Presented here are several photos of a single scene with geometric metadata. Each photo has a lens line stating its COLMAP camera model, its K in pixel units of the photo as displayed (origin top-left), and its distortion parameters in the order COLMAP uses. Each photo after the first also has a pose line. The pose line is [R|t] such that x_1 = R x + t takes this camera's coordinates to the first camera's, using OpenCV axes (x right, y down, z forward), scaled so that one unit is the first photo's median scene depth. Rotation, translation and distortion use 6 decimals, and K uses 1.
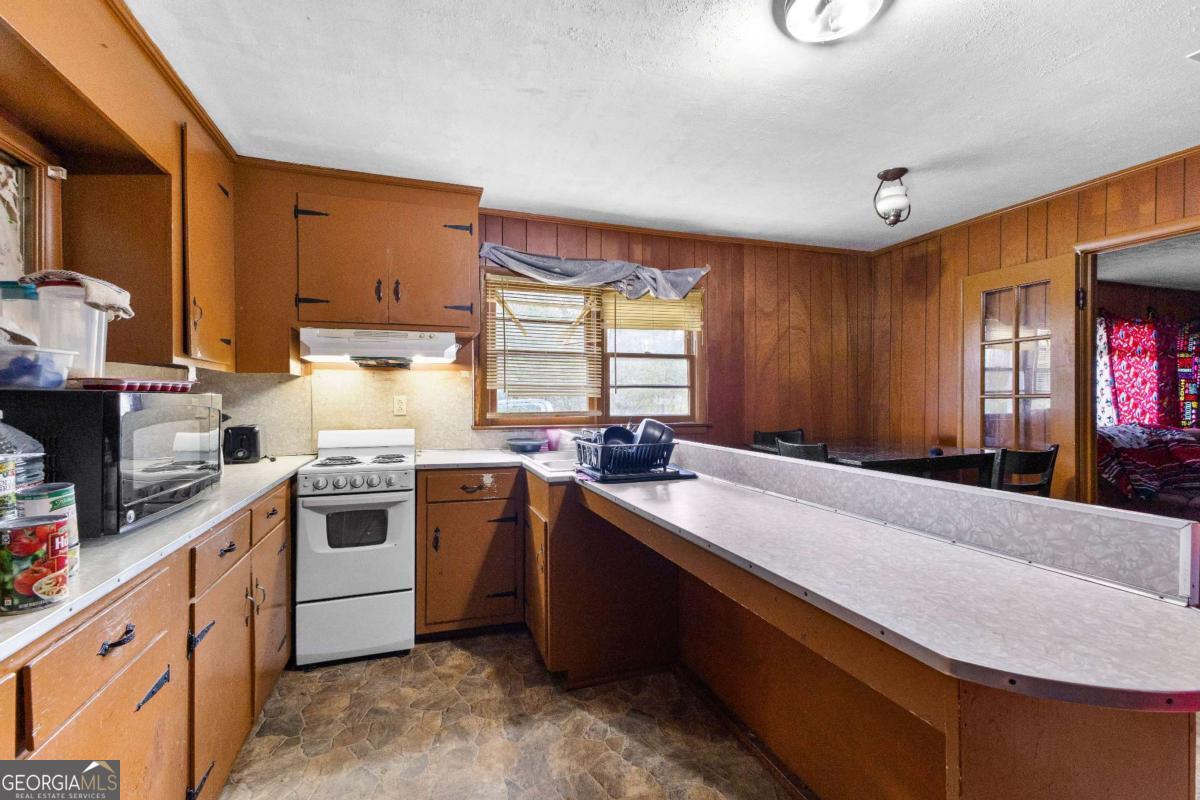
lens RADIAL K [[516.8, 0, 582.8], [0, 516.8, 400.6], [0, 0, 1]] dist [0.001878, 0.000266]
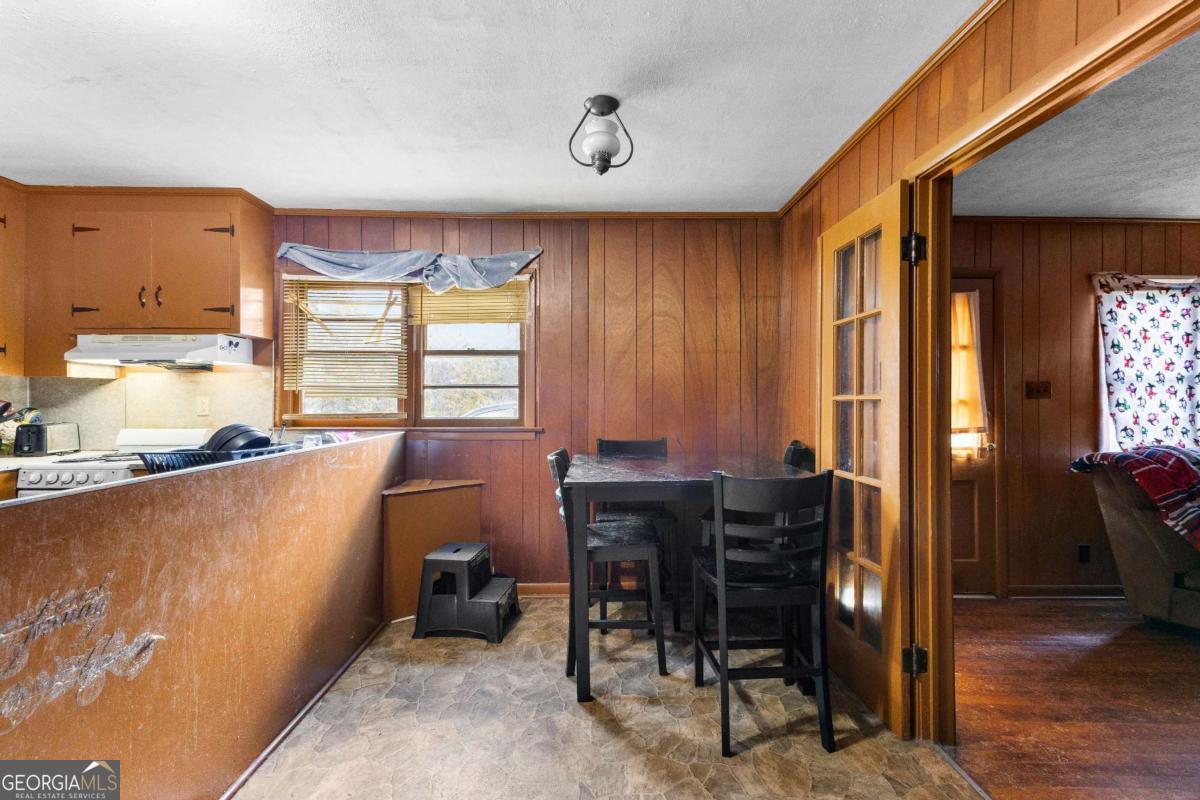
lens RADIAL K [[516.8, 0, 595.3], [0, 516.8, 403.7], [0, 0, 1]] dist [0.001878, 0.000266]
pose [[0.955339, 0.003866, -0.295488, 0.562319], [-0.003554, 0.999992, 0.001593, -0.000142], [0.295492, -0.000472, 0.955345, 0.186660]]
